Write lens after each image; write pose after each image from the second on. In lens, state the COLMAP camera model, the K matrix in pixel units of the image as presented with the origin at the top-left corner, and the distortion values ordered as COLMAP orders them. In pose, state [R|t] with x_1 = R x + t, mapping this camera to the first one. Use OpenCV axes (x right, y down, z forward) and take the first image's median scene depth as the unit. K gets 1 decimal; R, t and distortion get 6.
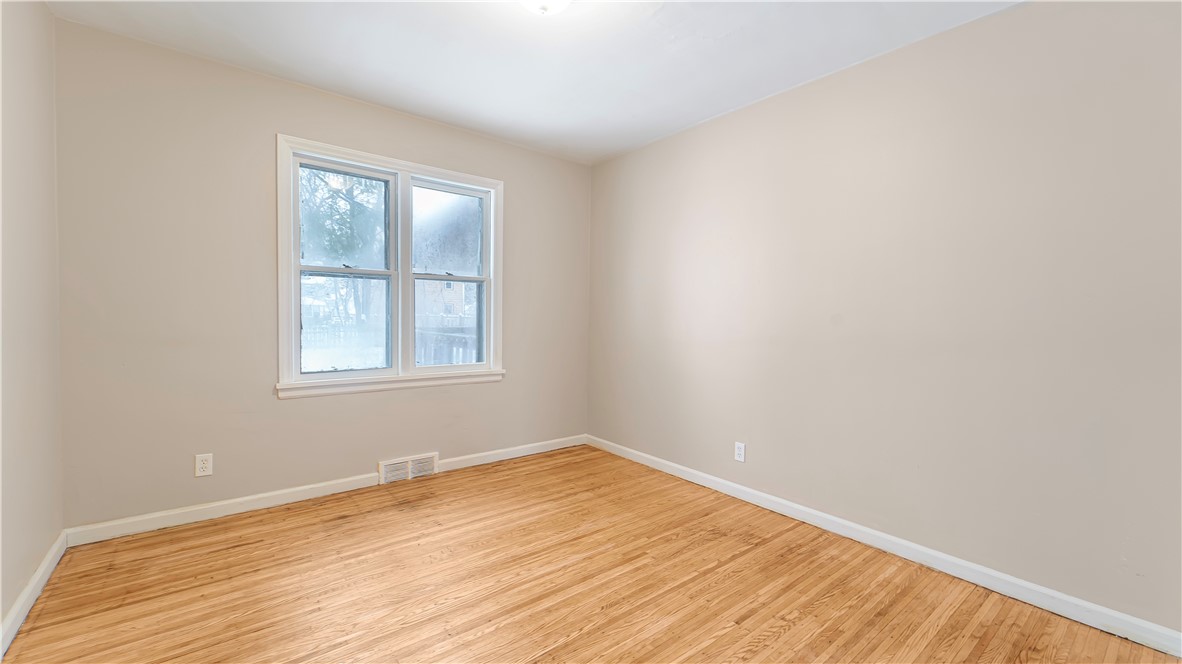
lens RADIAL K [[476.6, 0, 605.8], [0, 476.6, 327.2], [0, 0, 1]] dist [0.000414, -0.000088]
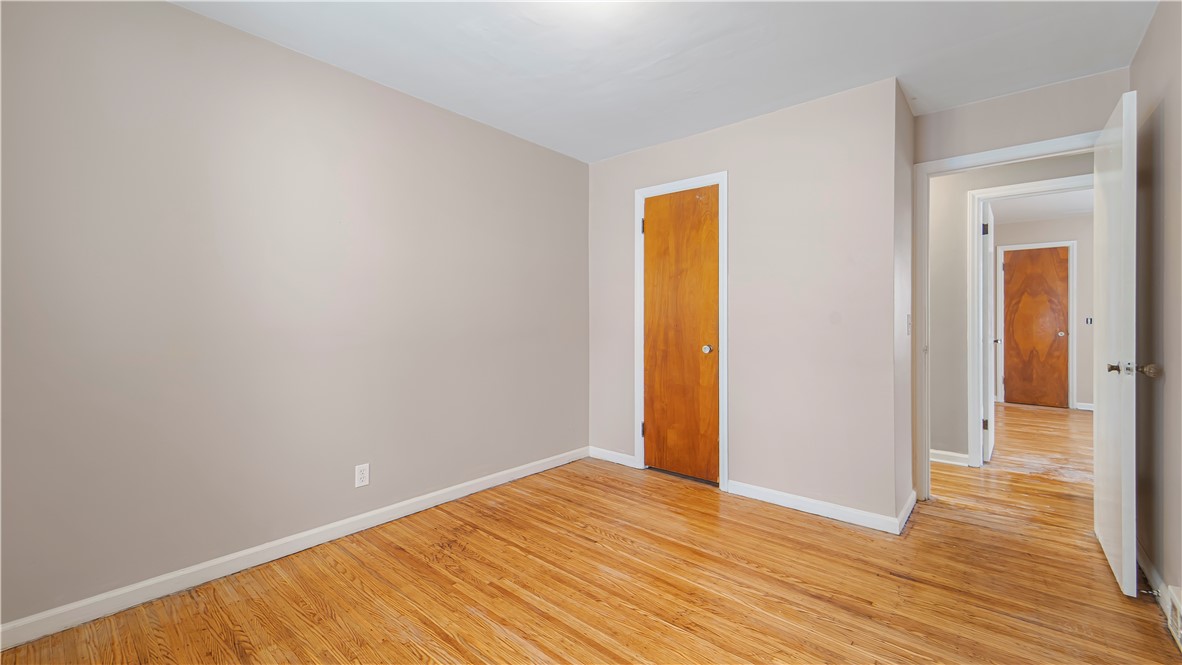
lens RADIAL K [[490.8, 0, 589.4], [0, 490.8, 319.1], [0, 0, 1]] dist [0.001250, 0.000006]
pose [[-0.173459, -0.018563, 0.984666, -0.817183], [0.023832, 0.999450, 0.023040, -0.035611], [-0.984553, 0.027463, -0.172921, 0.934085]]
